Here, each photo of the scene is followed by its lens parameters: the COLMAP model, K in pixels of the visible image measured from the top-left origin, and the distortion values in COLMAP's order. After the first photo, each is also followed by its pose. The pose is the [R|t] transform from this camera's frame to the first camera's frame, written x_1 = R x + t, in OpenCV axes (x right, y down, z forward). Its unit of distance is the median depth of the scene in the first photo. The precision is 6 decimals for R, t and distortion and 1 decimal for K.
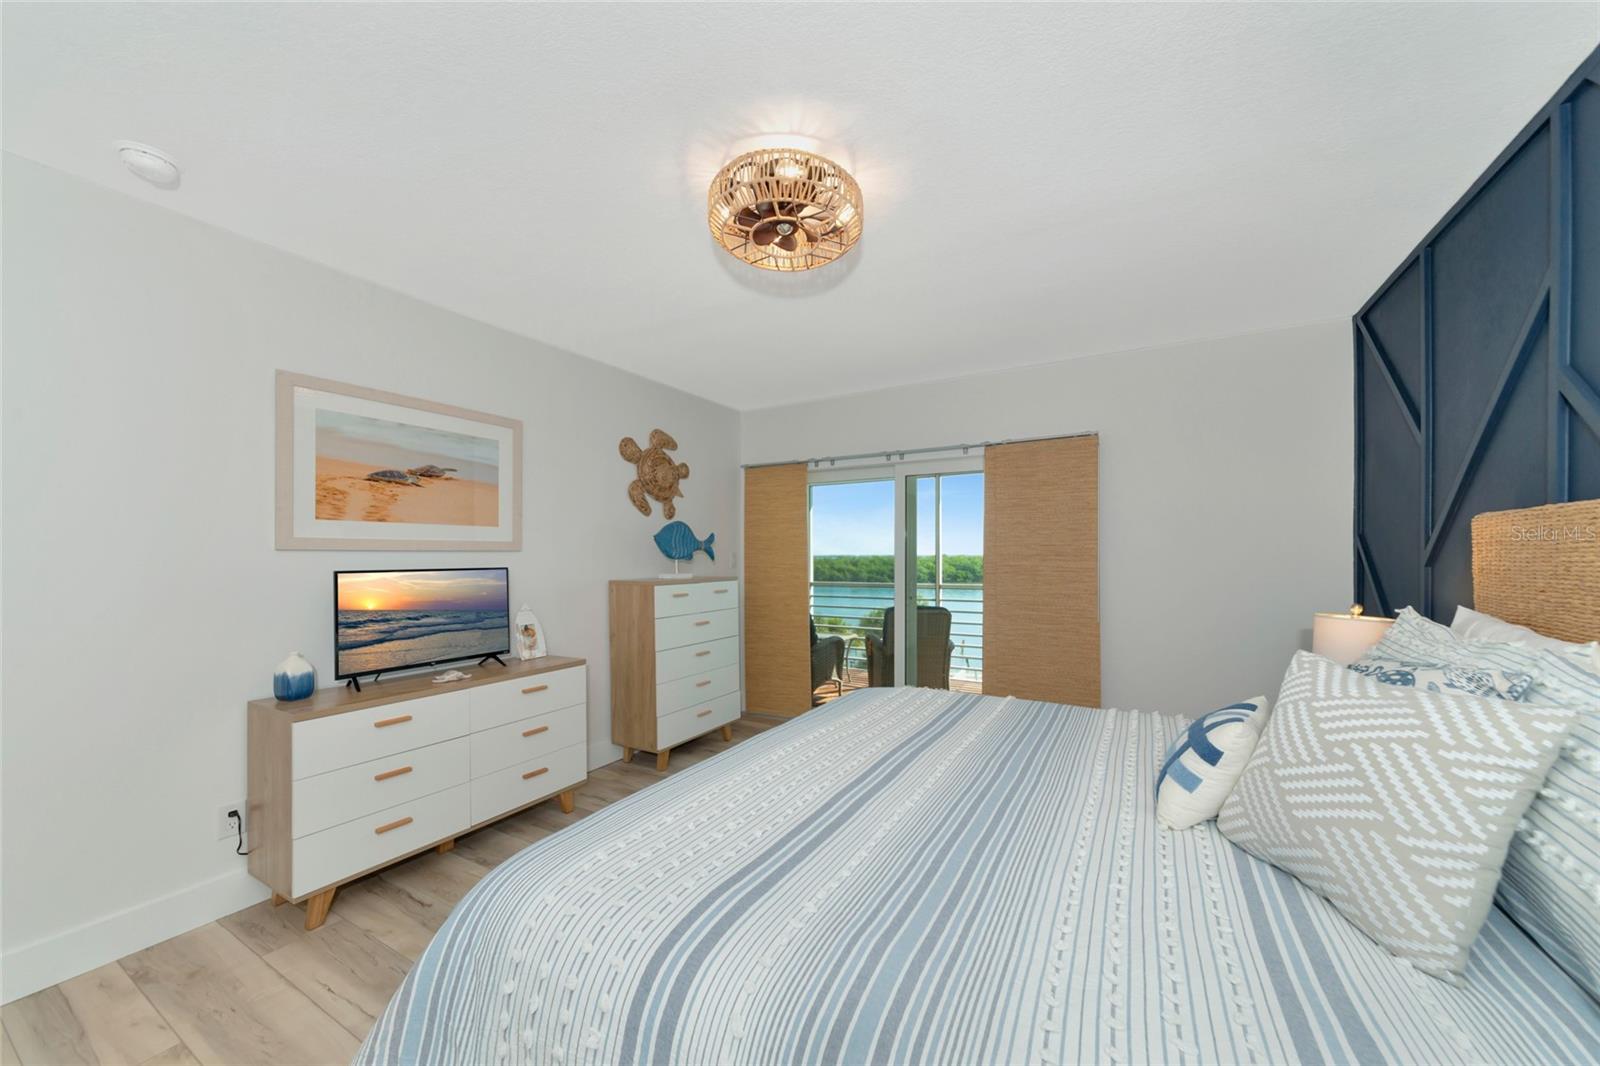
lens RADIAL K [[587.5, 0, 797.5], [0, 587.5, 541.9], [0, 0, 1]] dist [0.014030, 0.000074]
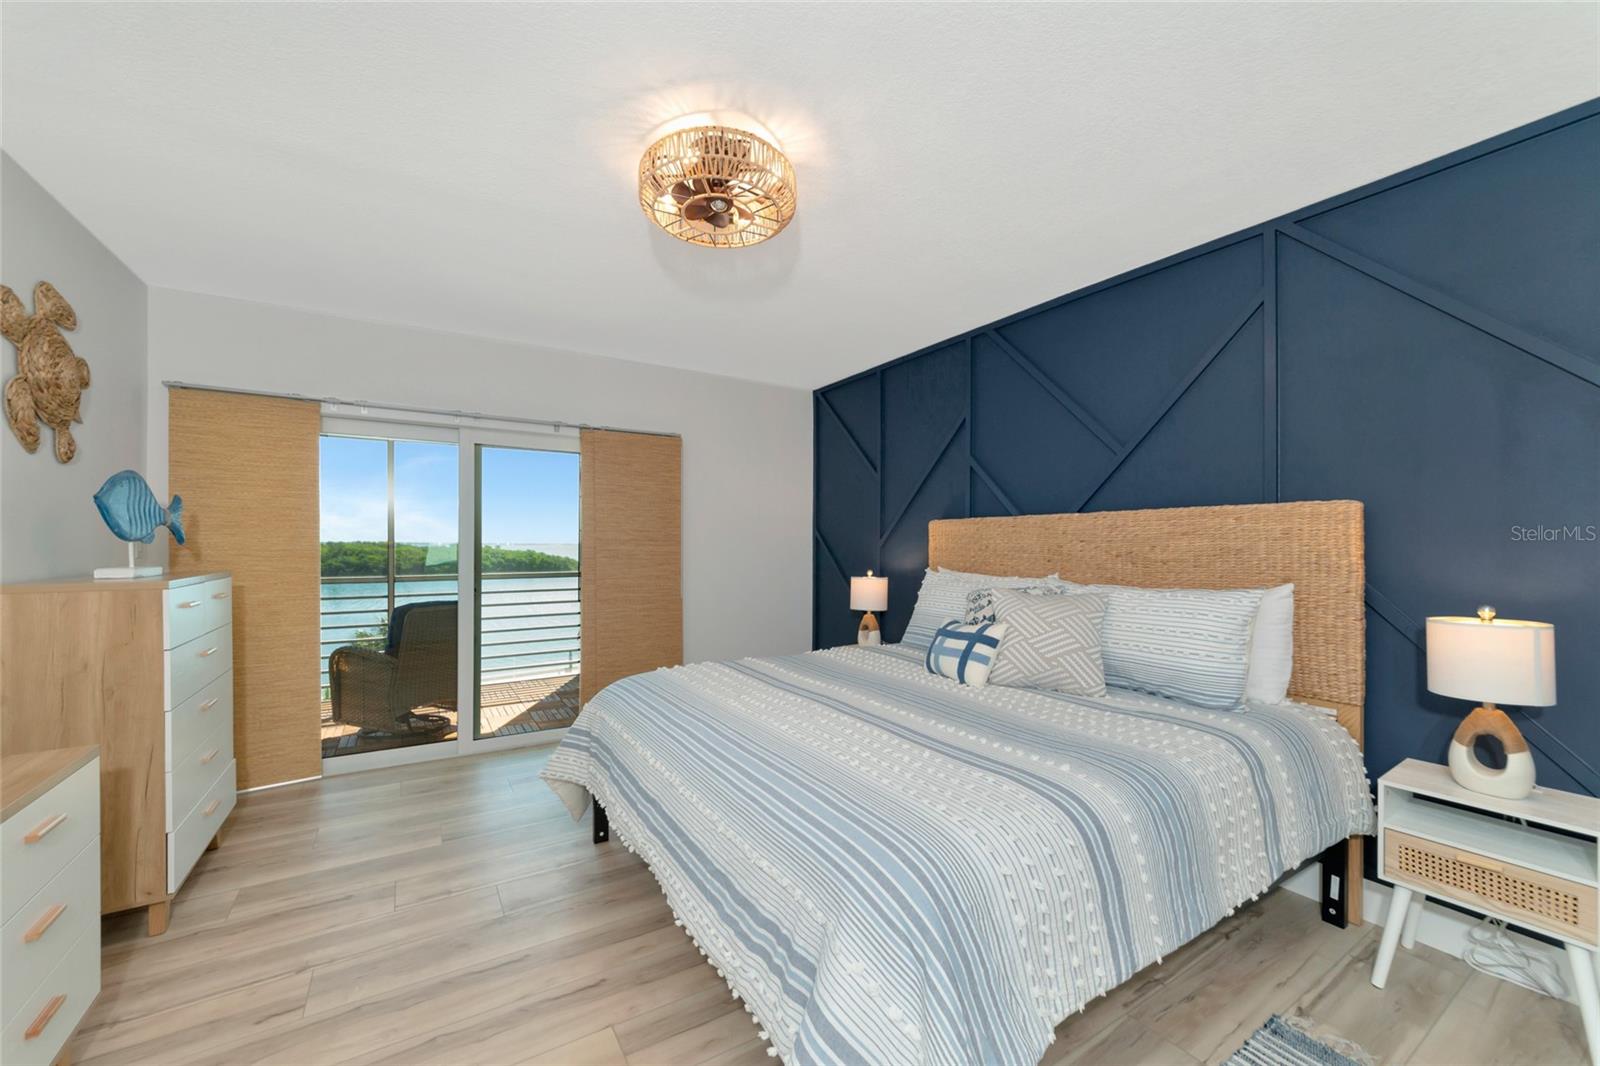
lens RADIAL K [[638.4, 0, 794.7], [0, 638.4, 538.2], [0, 0, 1]] dist [-0.000312, -0.000082]
pose [[0.462500, 0.011533, 0.886544, -0.486991], [-0.025174, 0.999683, 0.000129, 0.011339], [-0.886262, -0.022378, 0.462644, 0.209802]]
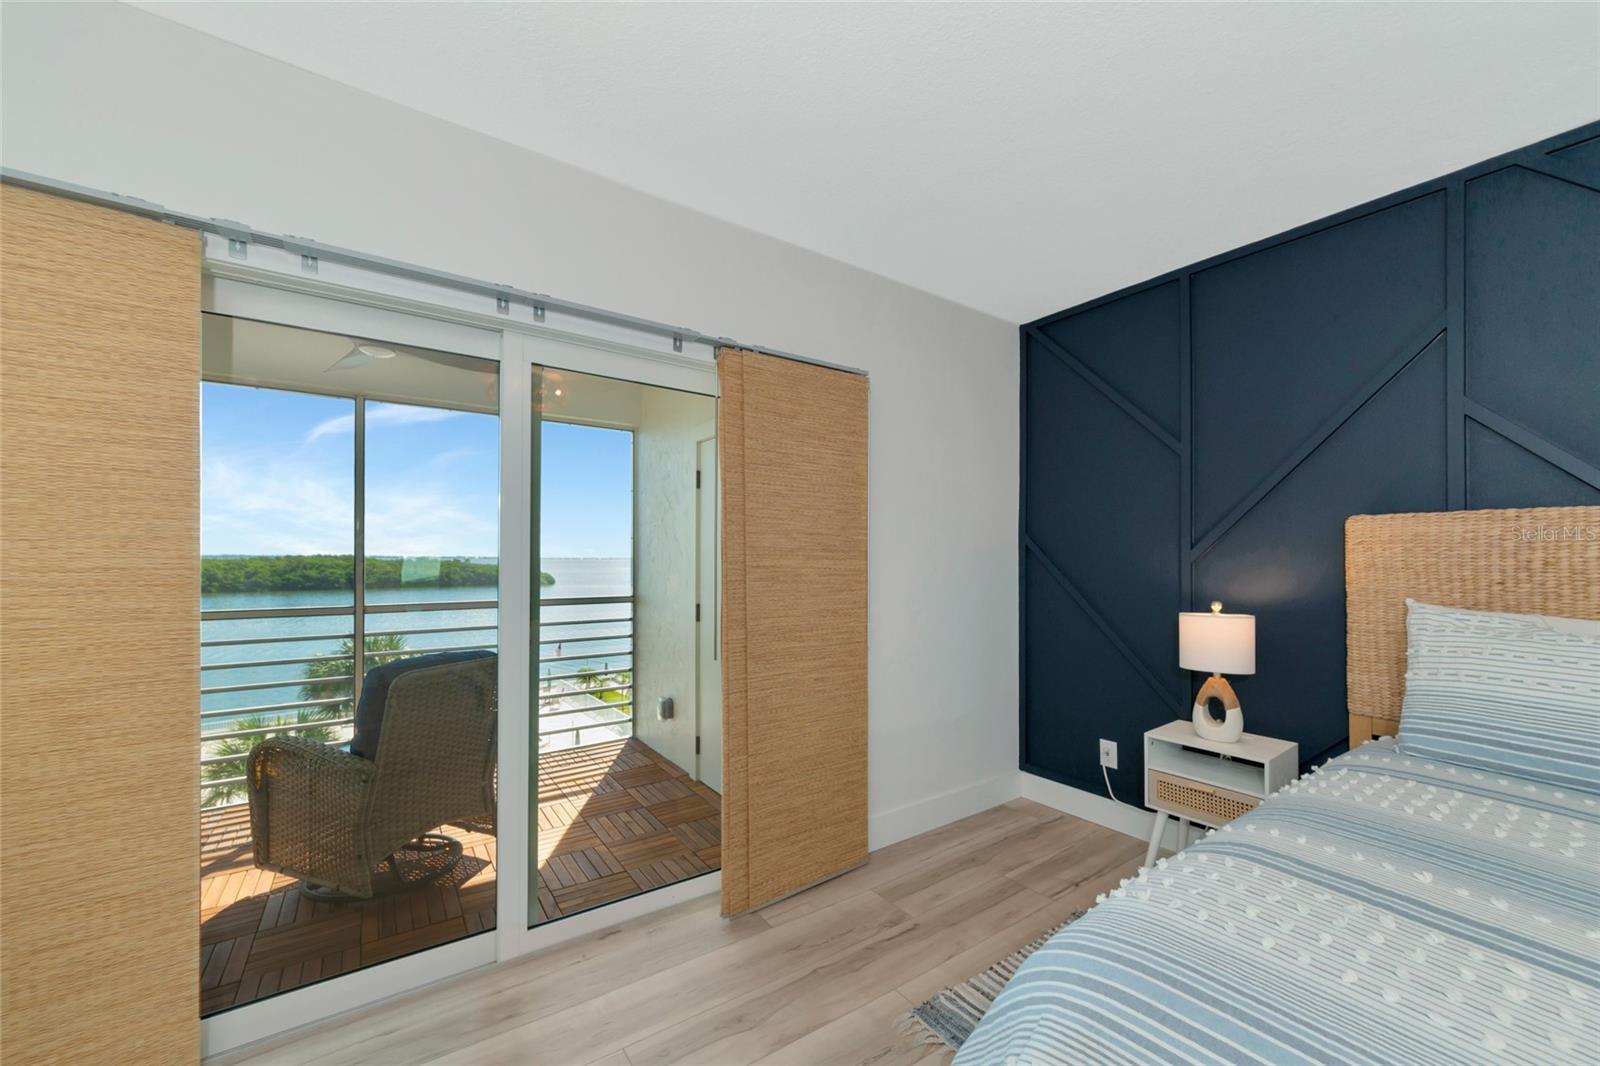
lens RADIAL K [[614.9, 0, 797.1], [0, 614.9, 556.5], [0, 0, 1]] dist [0.000888, 0.000034]
pose [[0.407911, 0.008511, 0.912982, -0.179911], [-0.029003, 0.999573, 0.003640, 0.027950], [-0.912561, -0.027965, 0.407983, 0.751952]]
